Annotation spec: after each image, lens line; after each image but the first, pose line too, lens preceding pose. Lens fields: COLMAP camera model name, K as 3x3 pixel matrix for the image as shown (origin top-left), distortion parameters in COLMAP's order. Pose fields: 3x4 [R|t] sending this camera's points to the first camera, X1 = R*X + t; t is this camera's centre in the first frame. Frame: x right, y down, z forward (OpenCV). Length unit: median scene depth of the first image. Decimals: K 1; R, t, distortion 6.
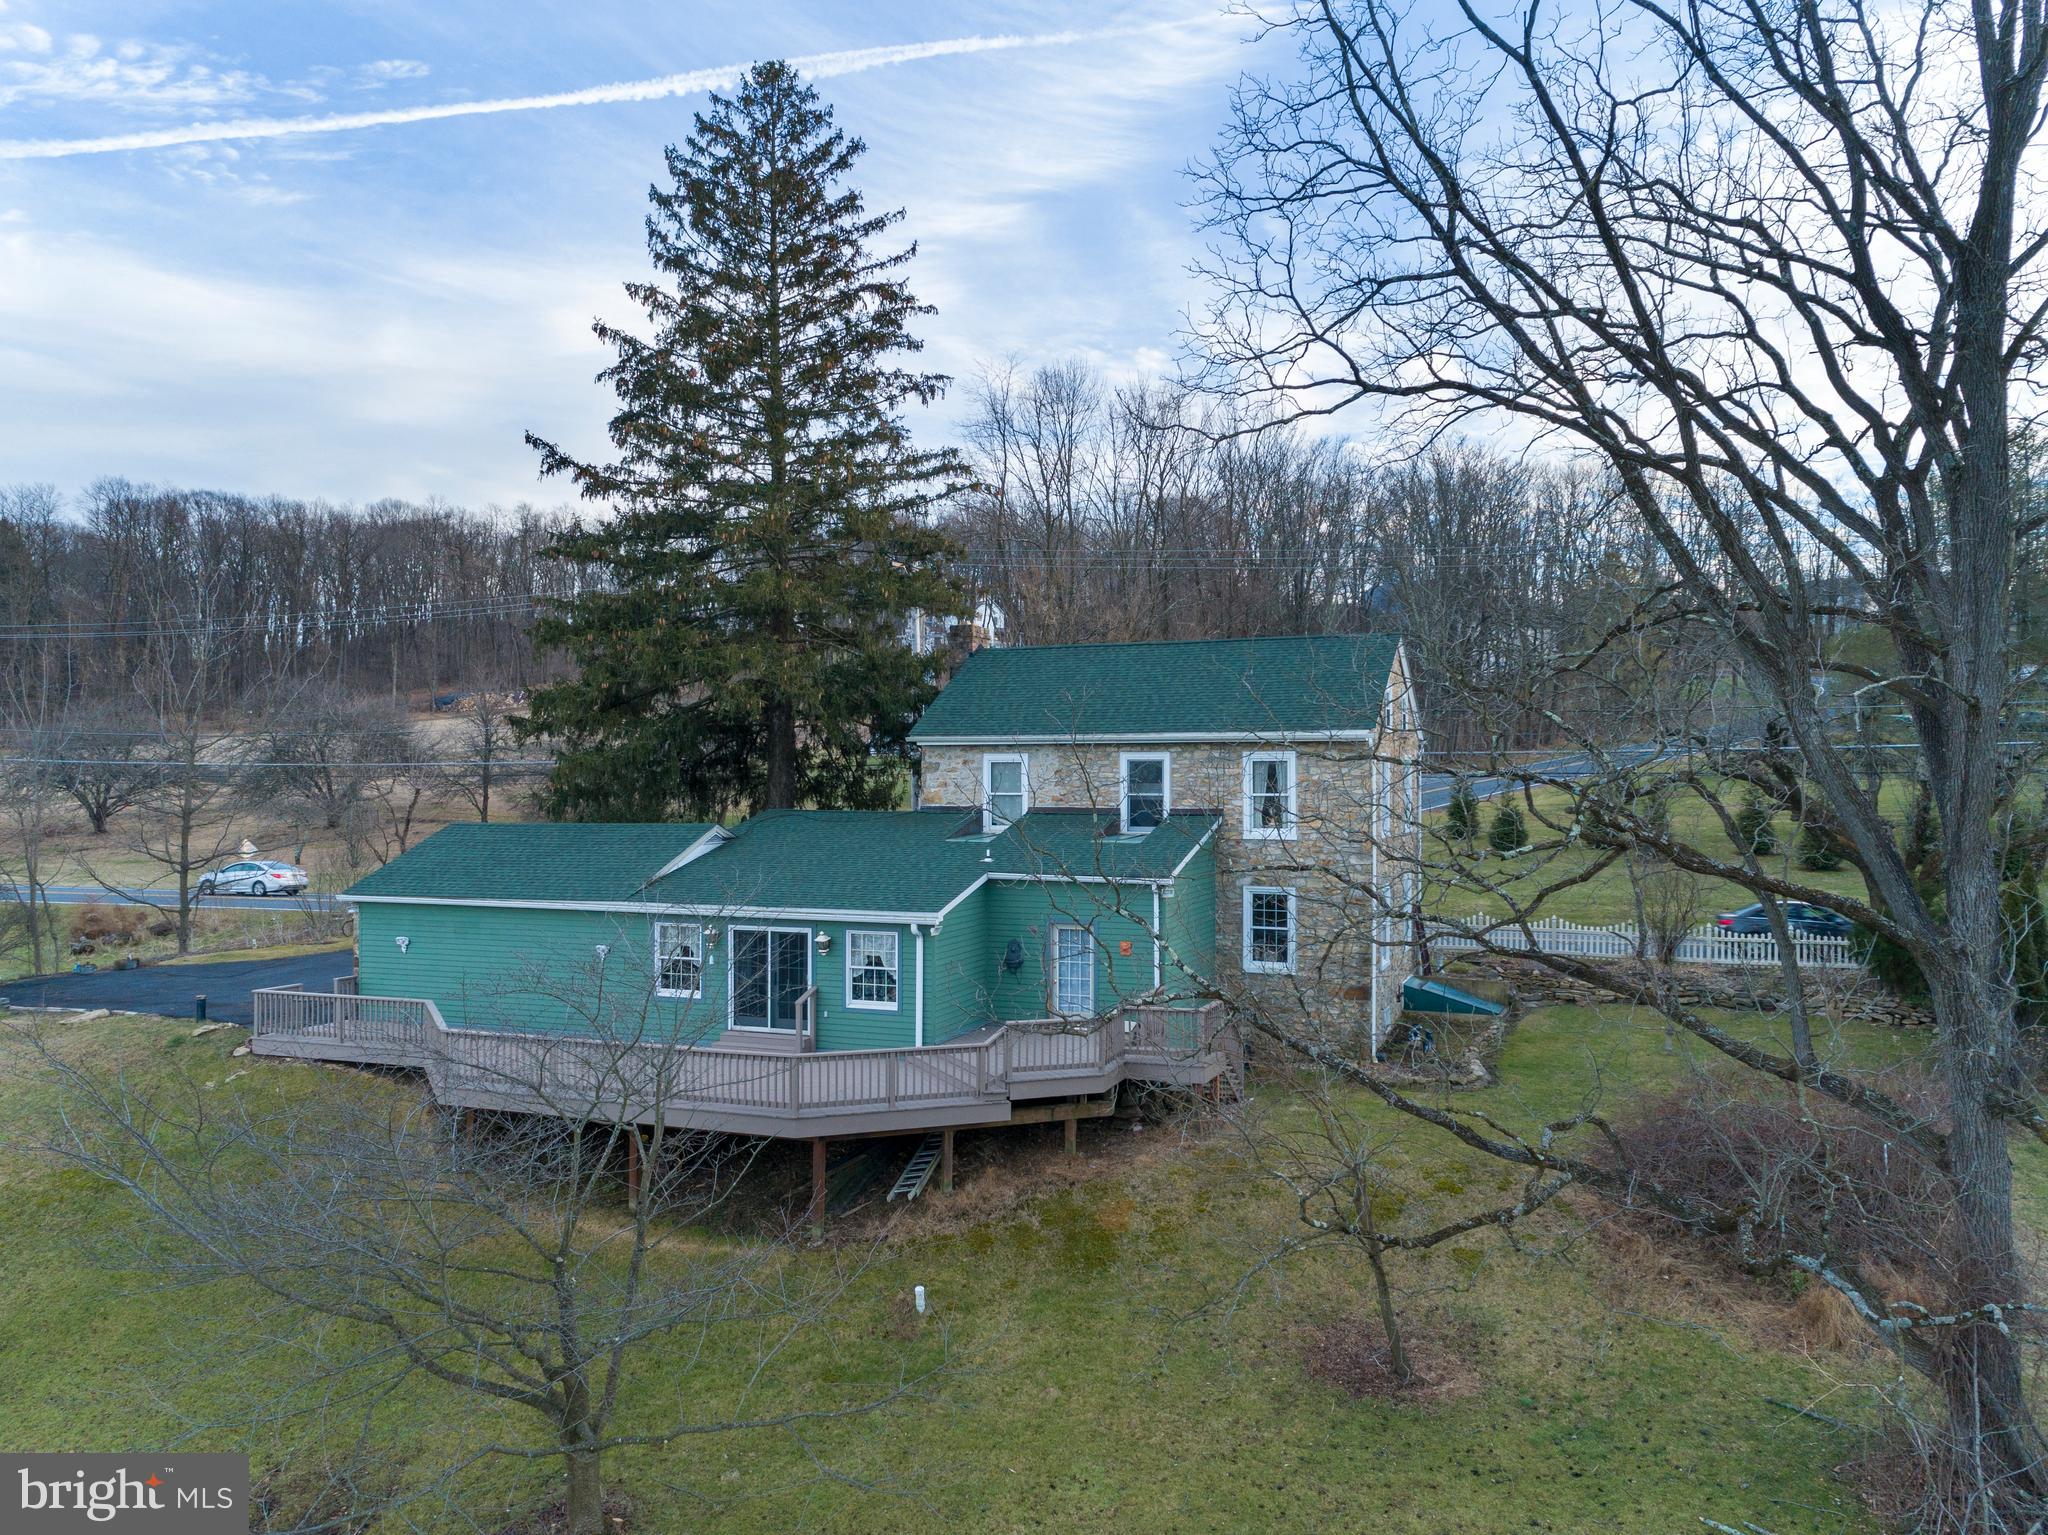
lens RADIAL K [[1533.7, 0, 1023.0], [0, 1533.7, 765.4], [0, 0, 1]] dist [0.020164, 0.010758]
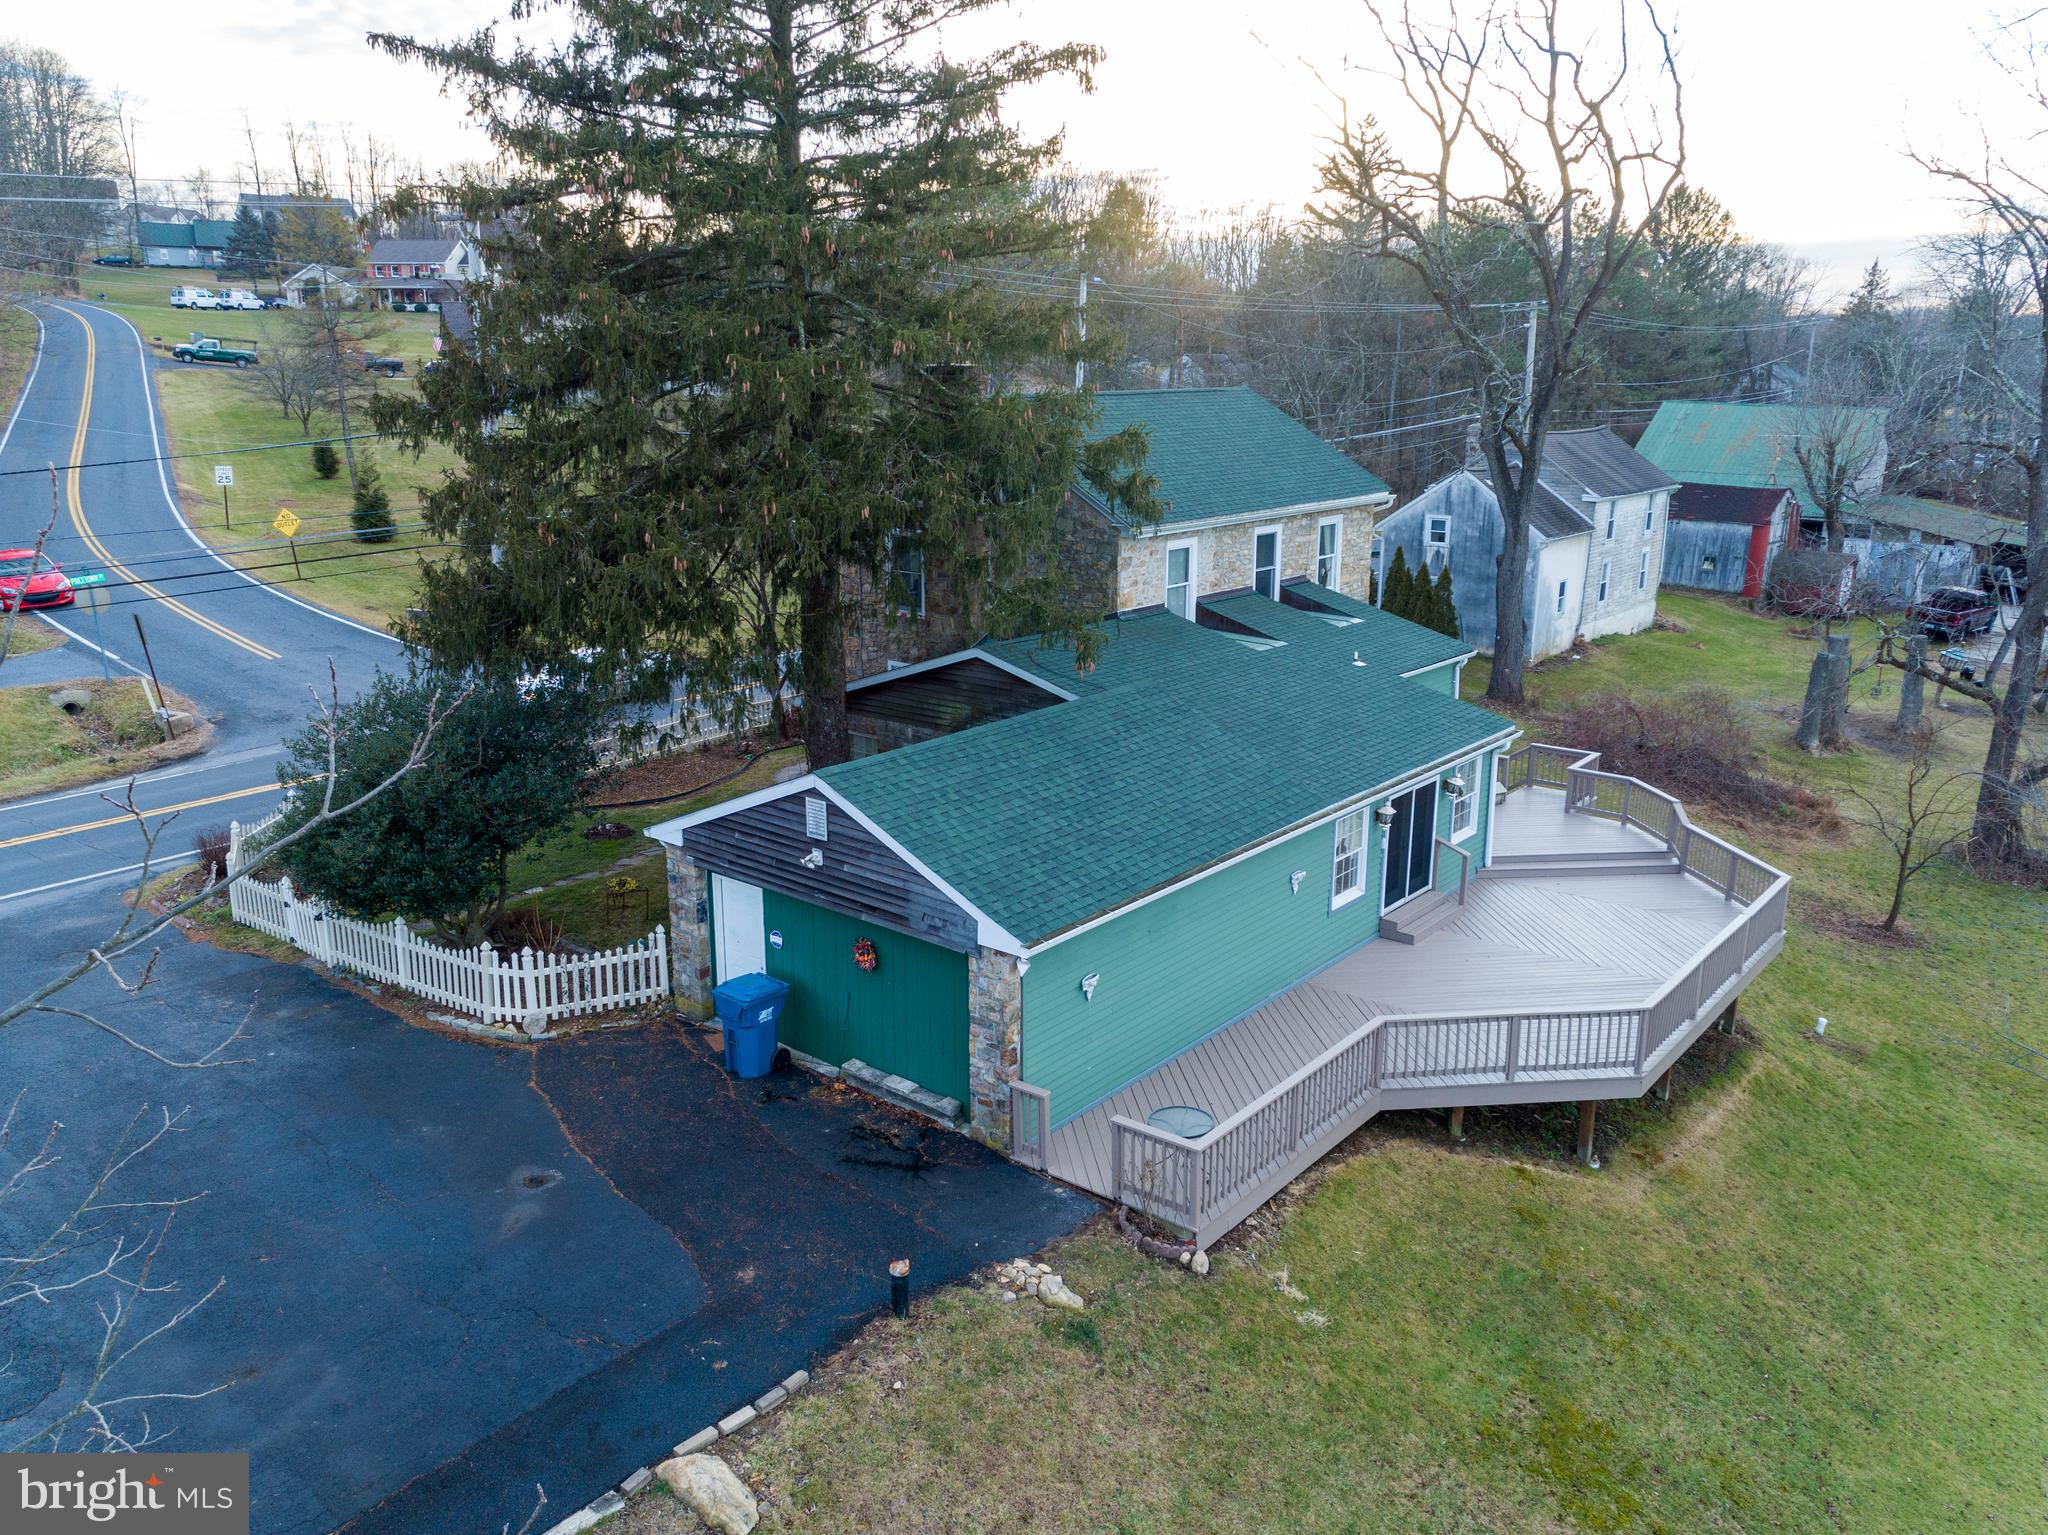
lens RADIAL K [[1533.7, 0, 1023.0], [0, 1533.7, 765.4], [0, 0, 1]] dist [0.020164, 0.010758]
pose [[0.305772, -0.238095, 0.921854, -0.925516], [-0.008595, 0.967497, 0.252735, -0.109007], [-0.952066, -0.085203, 0.293787, 0.870802]]
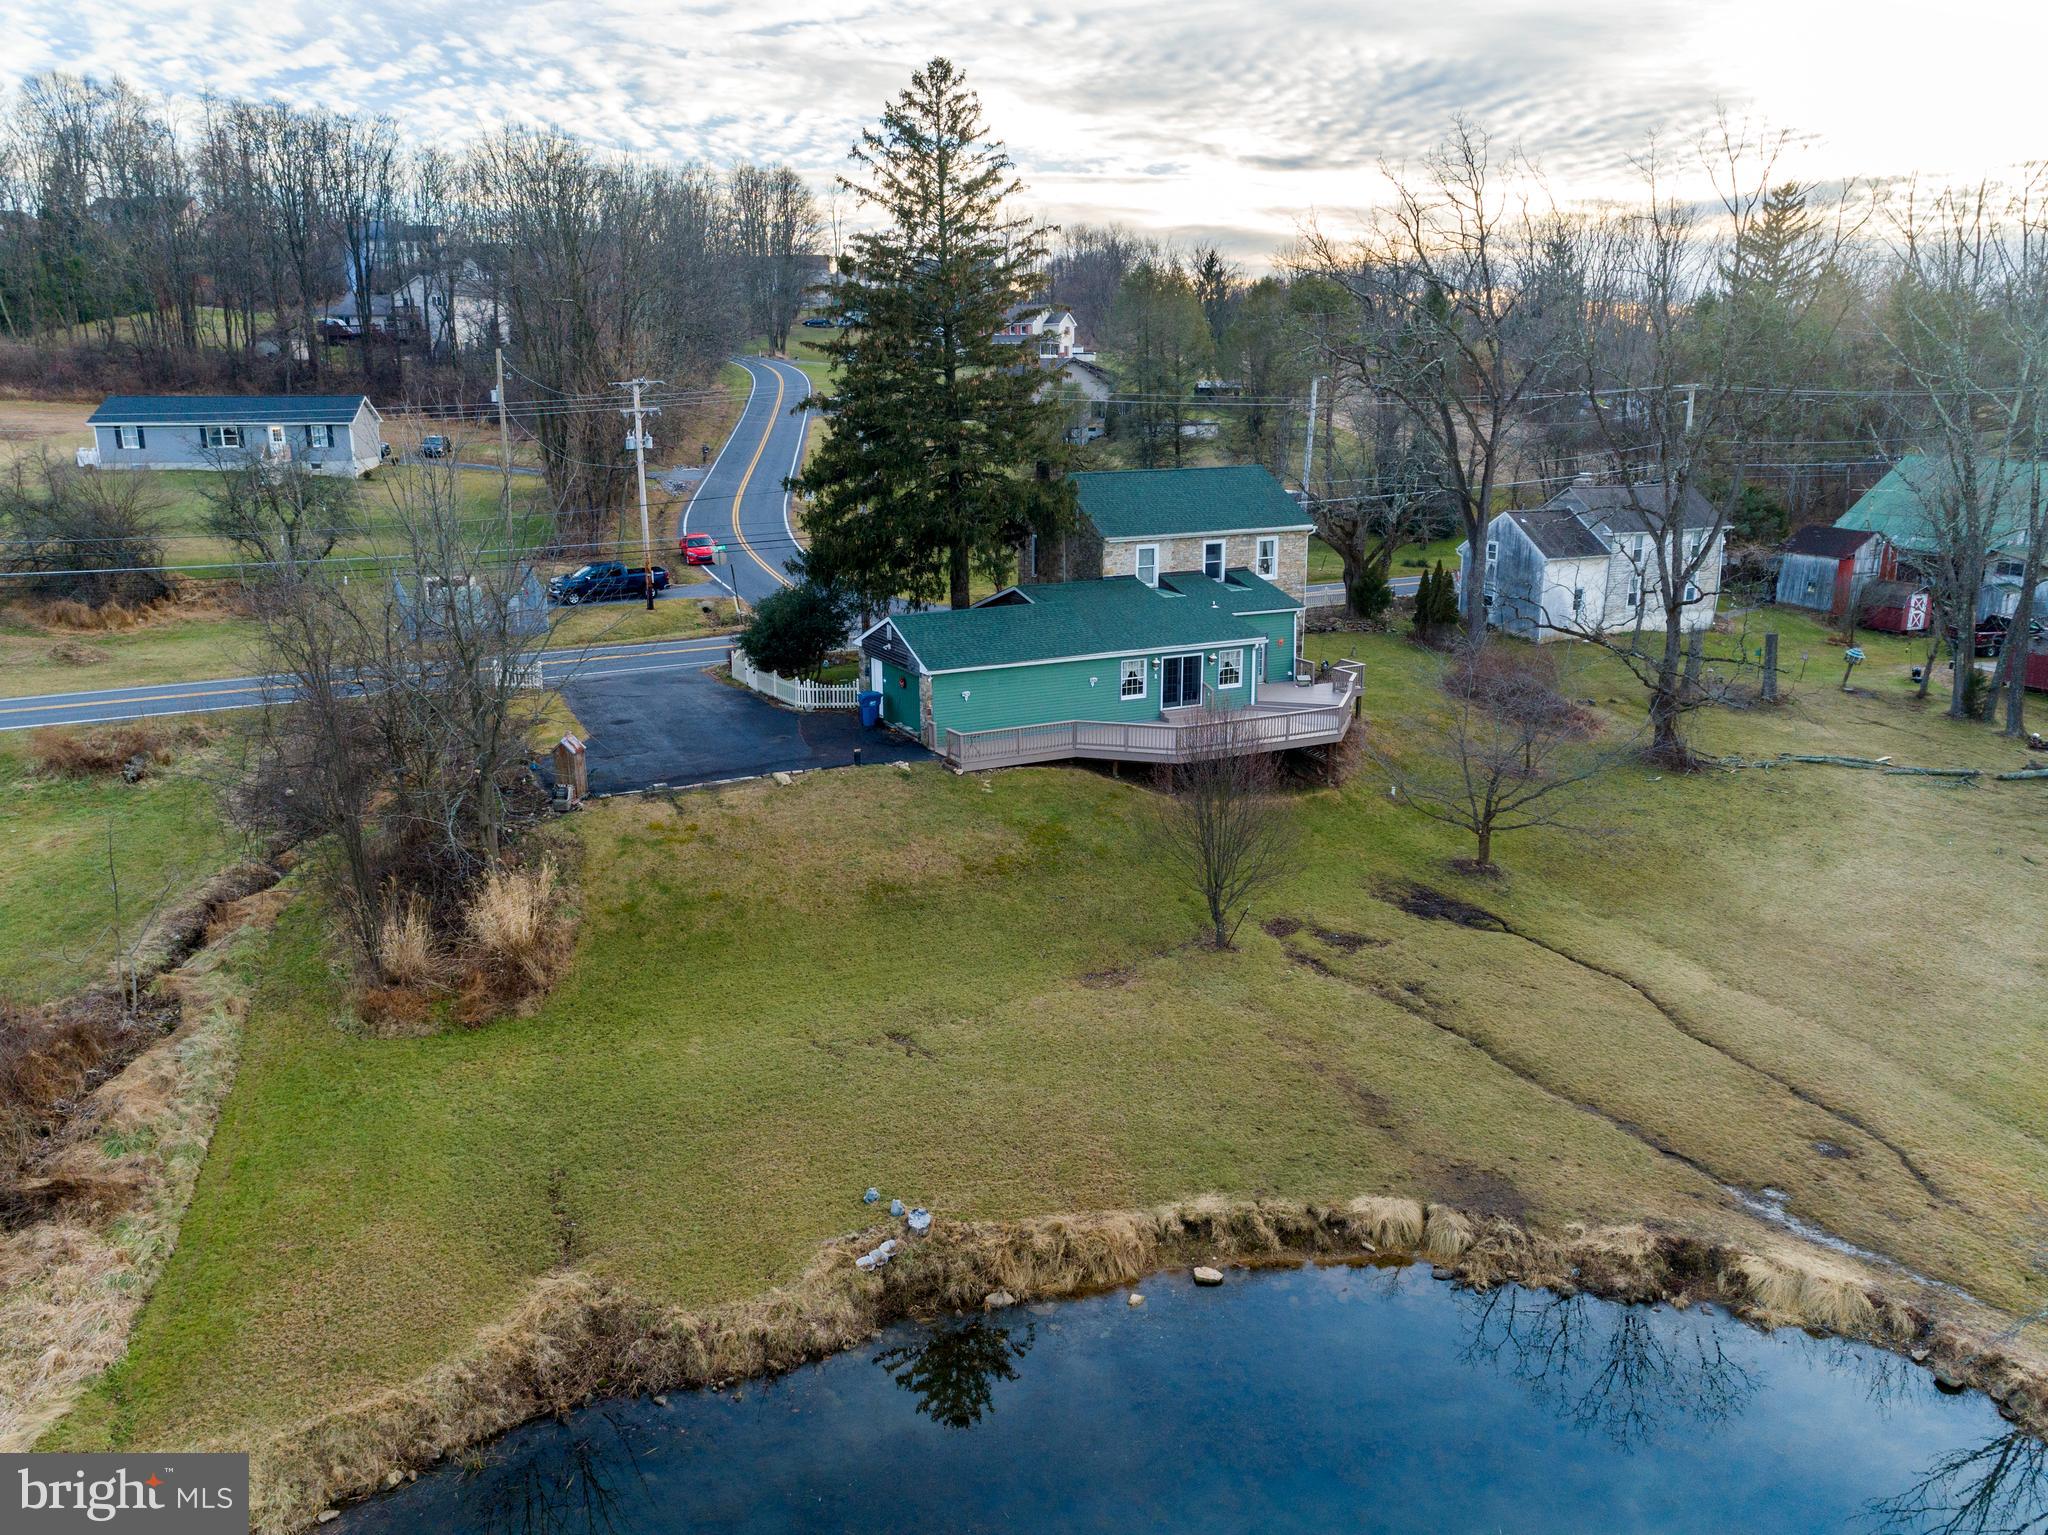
lens RADIAL K [[1533.7, 0, 1023.0], [0, 1533.7, 765.4], [0, 0, 1]] dist [0.020164, 0.010758]
pose [[0.651475, -0.186093, 0.735493, -1.579131], [-0.003062, 0.968797, 0.247835, -0.215469], [-0.758664, -0.163711, 0.630577, -0.076363]]
